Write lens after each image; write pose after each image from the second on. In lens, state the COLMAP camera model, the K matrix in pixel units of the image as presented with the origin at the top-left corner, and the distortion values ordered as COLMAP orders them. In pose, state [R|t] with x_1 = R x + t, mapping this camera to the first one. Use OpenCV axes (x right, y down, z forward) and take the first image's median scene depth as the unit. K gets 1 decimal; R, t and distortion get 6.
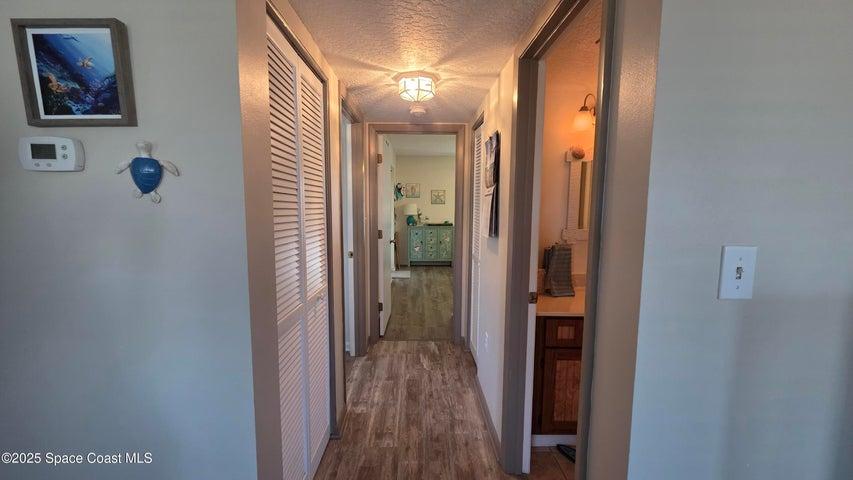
lens RADIAL K [[341.2, 0, 423.2], [0, 341.2, 237.7], [0, 0, 1]] dist [0.000113, 0.000547]
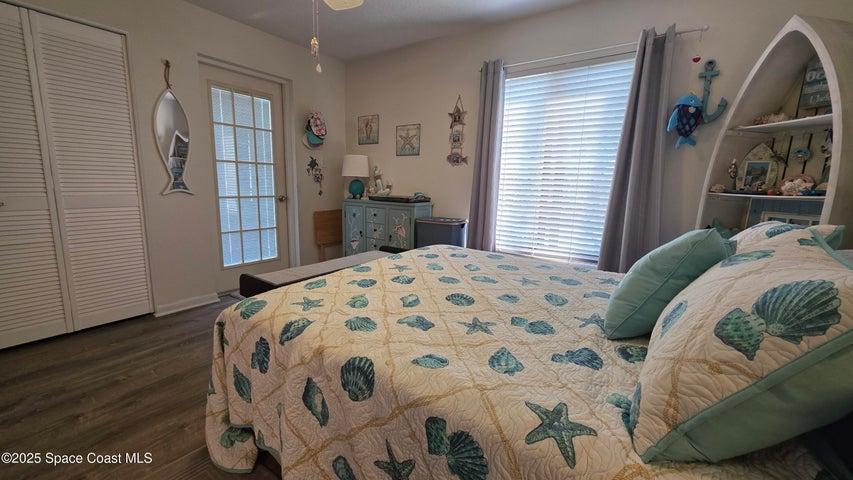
lens RADIAL K [[341.2, 0, 425.6], [0, 341.2, 240.5], [0, 0, 1]] dist [0.000113, 0.000547]
pose [[0.819855, 0.114542, -0.560998, 2.700015], [-0.087327, 0.993338, 0.075194, -0.162579], [0.565873, -0.012658, 0.824395, 4.981773]]
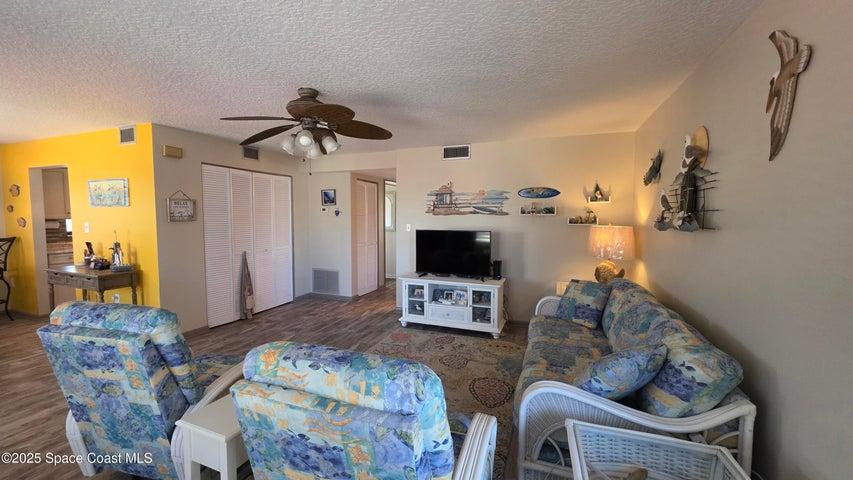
lens RADIAL K [[341.2, 0, 422.2], [0, 341.2, 234.8], [0, 0, 1]] dist [0.000113, 0.000547]
pose [[0.929321, 0.018233, -0.368823, 2.903337], [-0.035051, 0.998626, -0.038949, 0.392829], [0.367606, 0.049124, 0.928683, -4.149467]]
